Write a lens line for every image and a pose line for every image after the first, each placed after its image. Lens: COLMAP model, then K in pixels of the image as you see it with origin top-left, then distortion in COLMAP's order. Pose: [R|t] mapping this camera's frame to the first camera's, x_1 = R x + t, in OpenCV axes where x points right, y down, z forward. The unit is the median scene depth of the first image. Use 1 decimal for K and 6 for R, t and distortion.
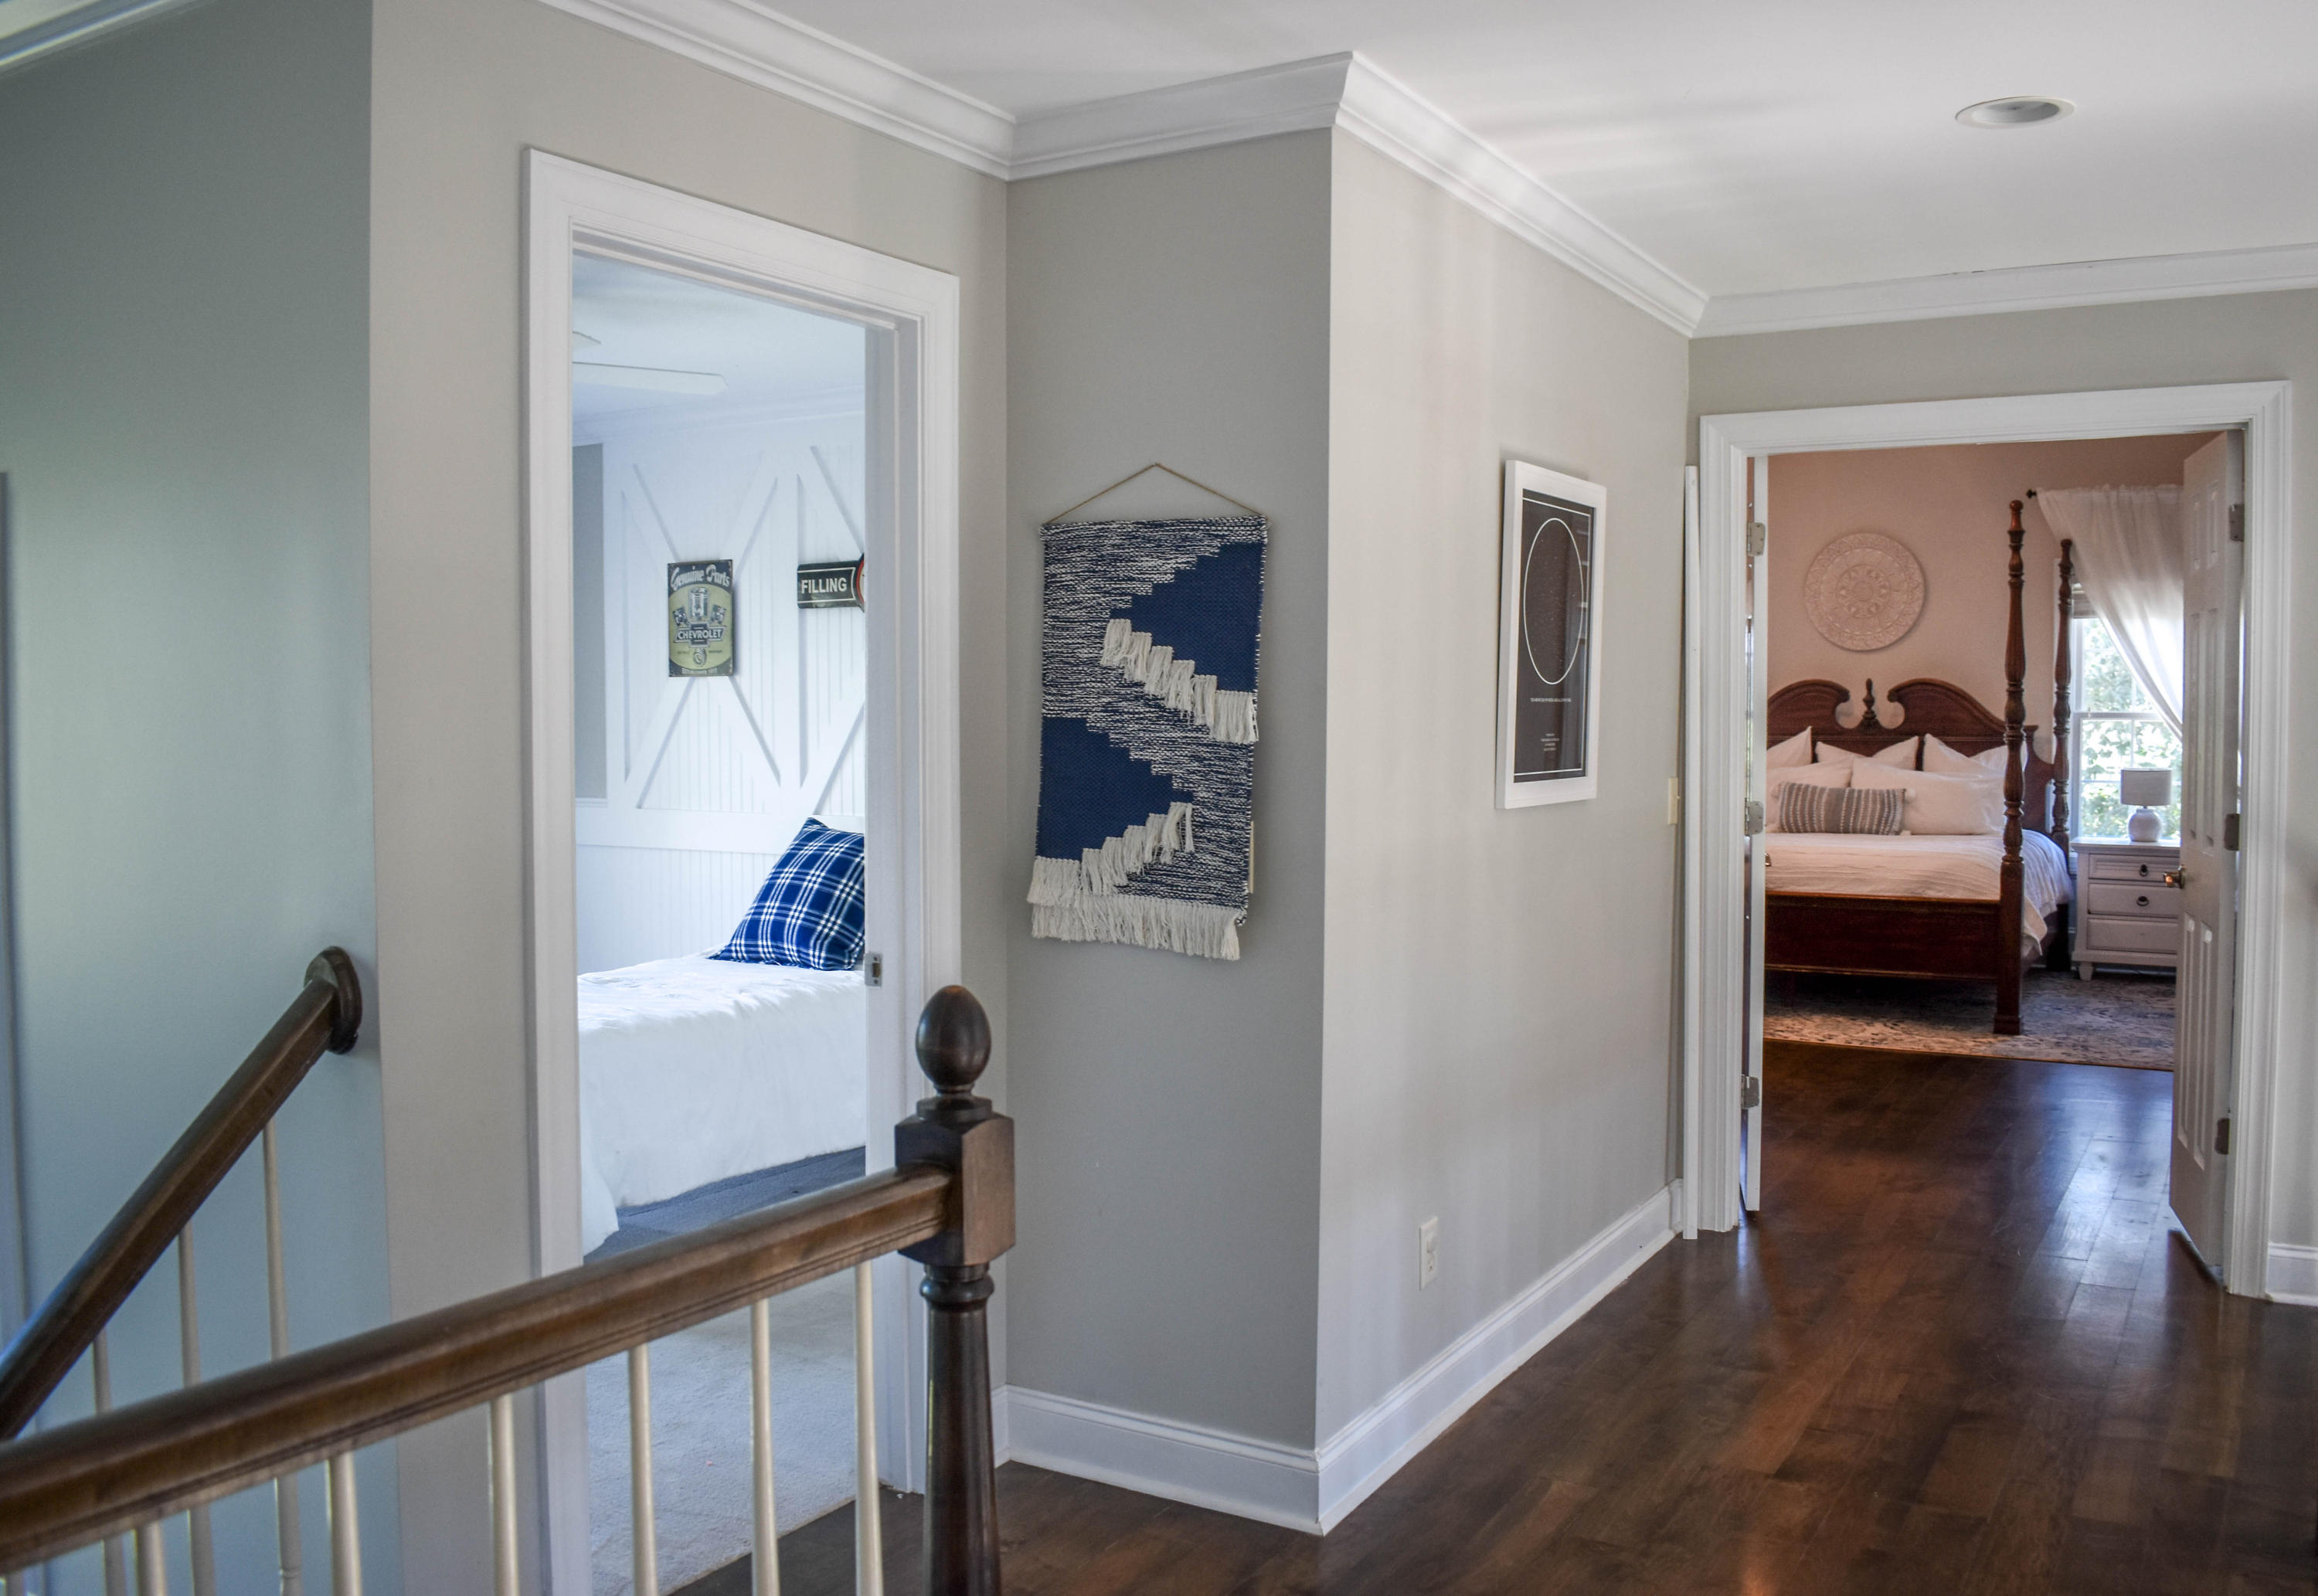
lens RADIAL K [[1893.8, 0, 1203.2], [0, 1893.8, 761.2], [0, 0, 1]] dist [-0.079417, -0.002293]
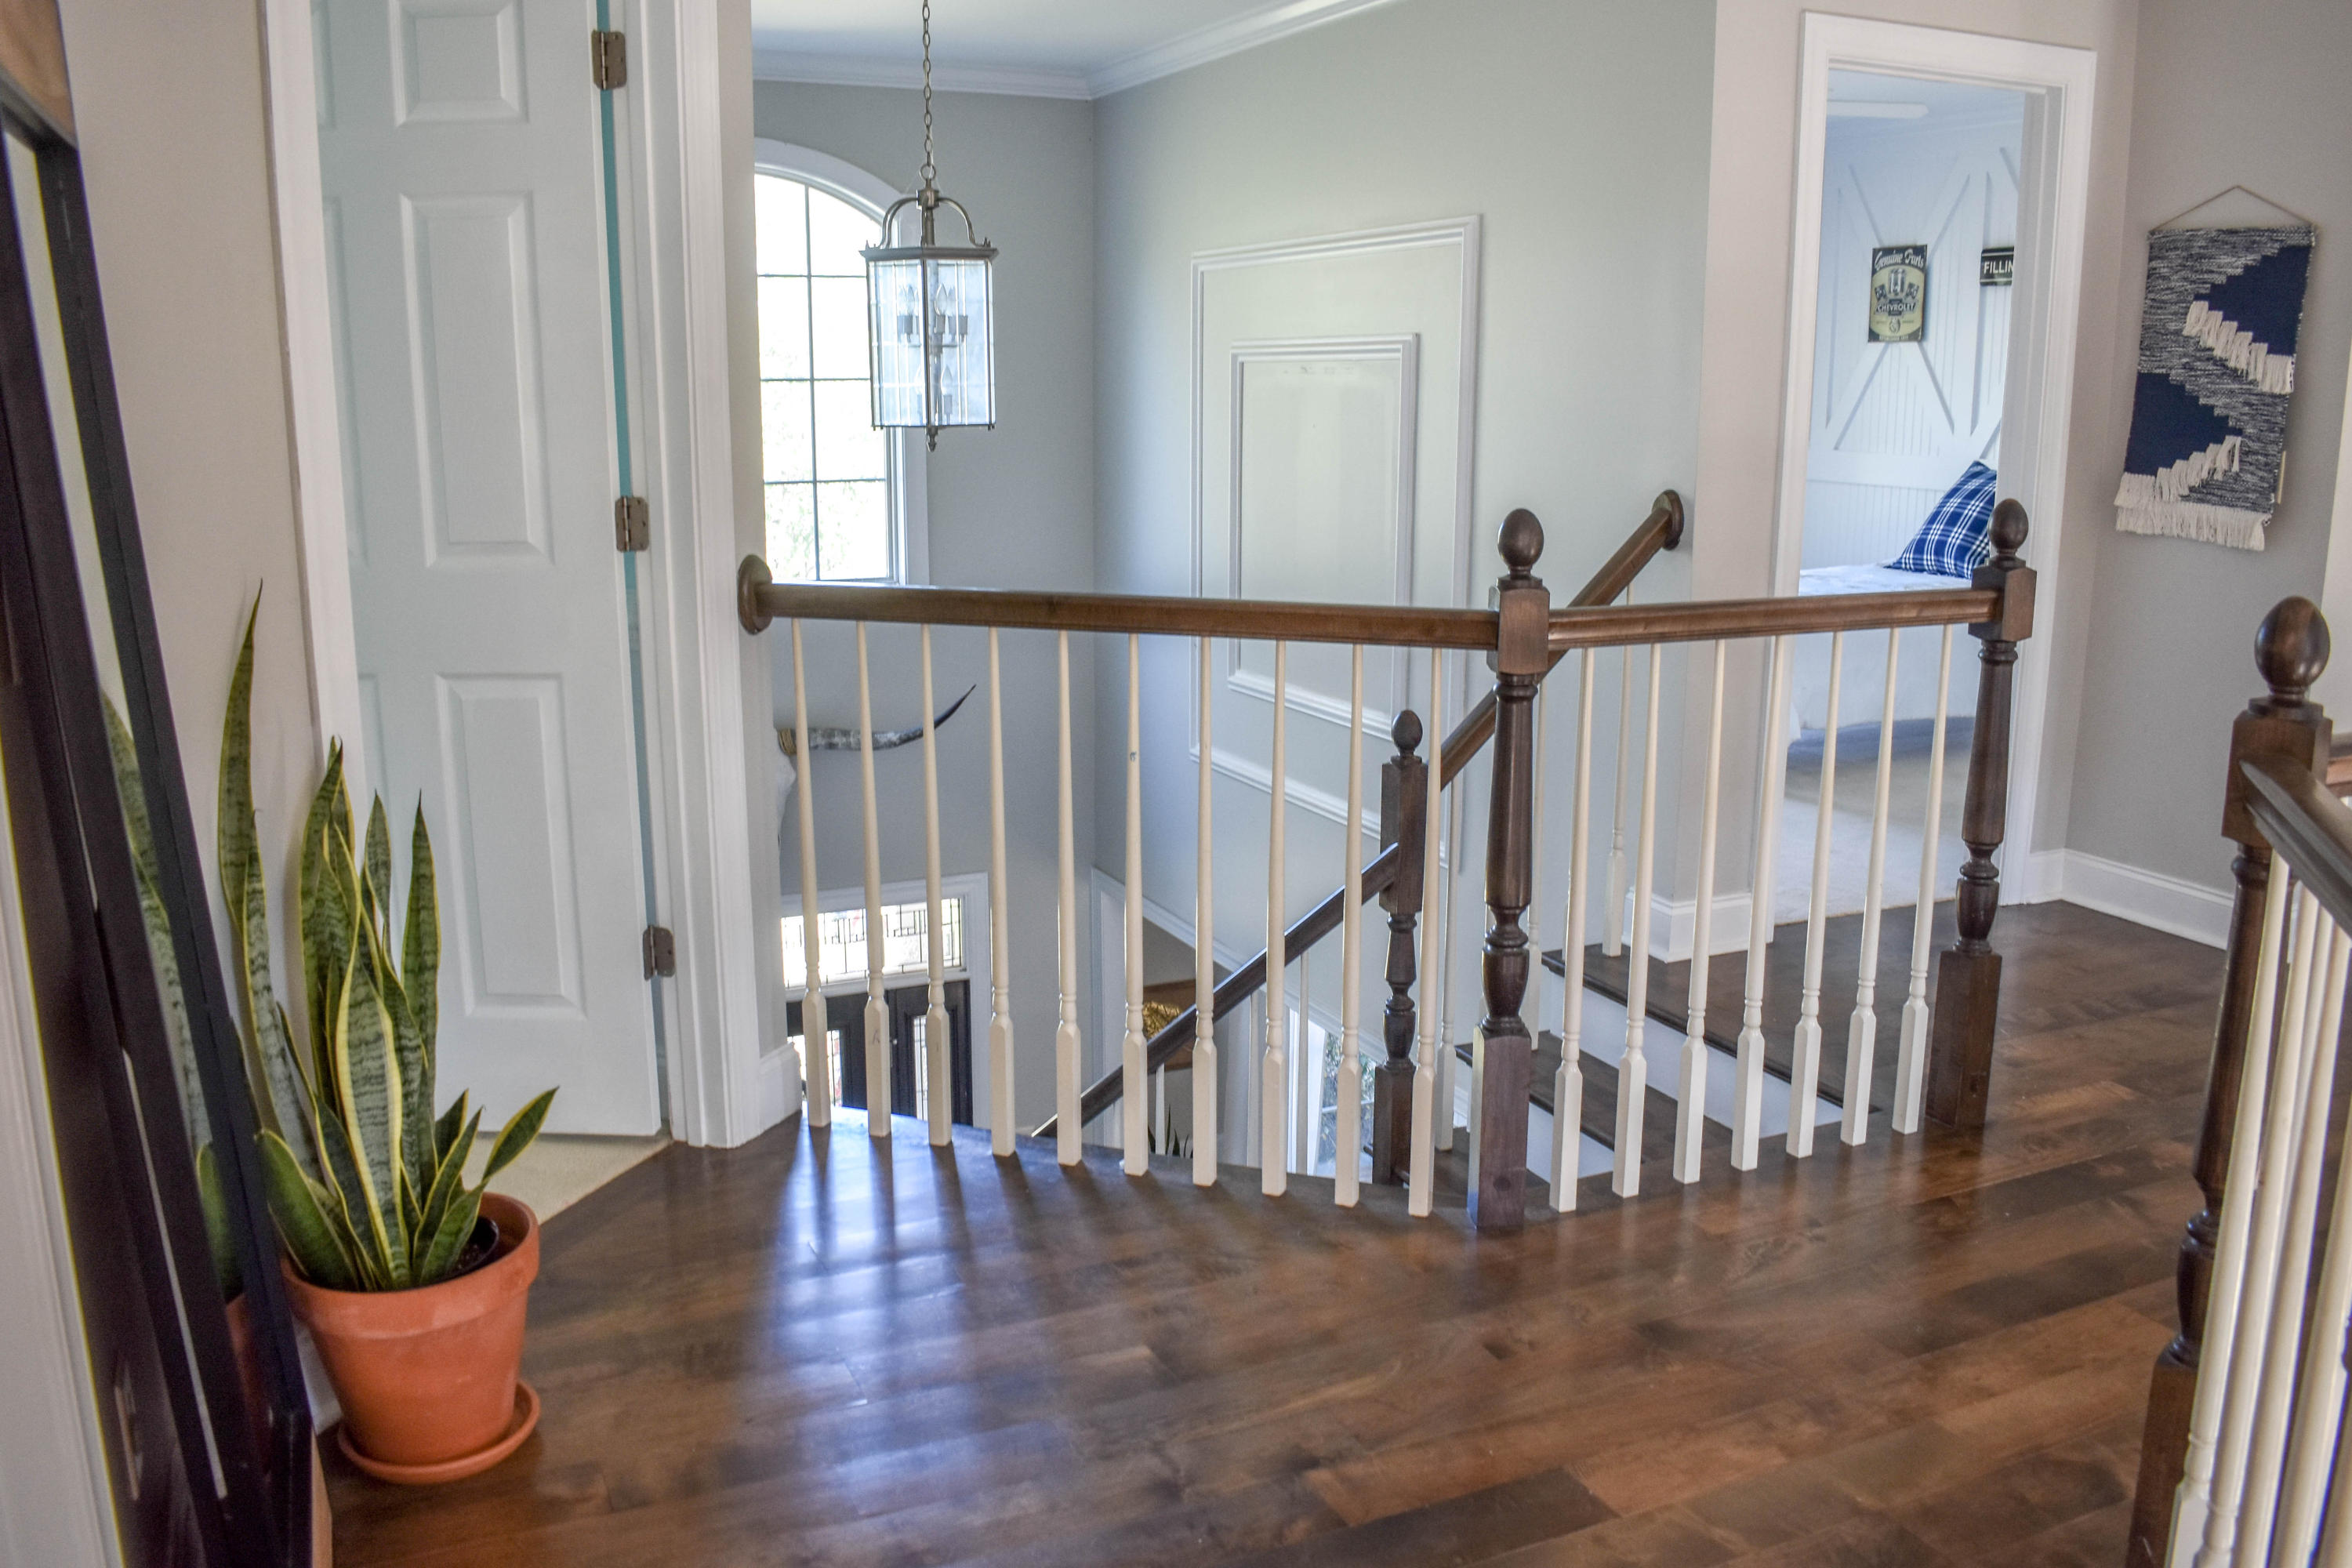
lens RADIAL K [[1893.5, 0, 1193.6], [0, 1893.5, 772.6], [0, 0, 1]] dist [-0.093321, 0.013418]
pose [[0.817753, 0.123892, -0.562077, 0.149113], [-0.021560, 0.982467, 0.185187, 0.031199], [0.575165, -0.139319, 0.806086, -0.548168]]
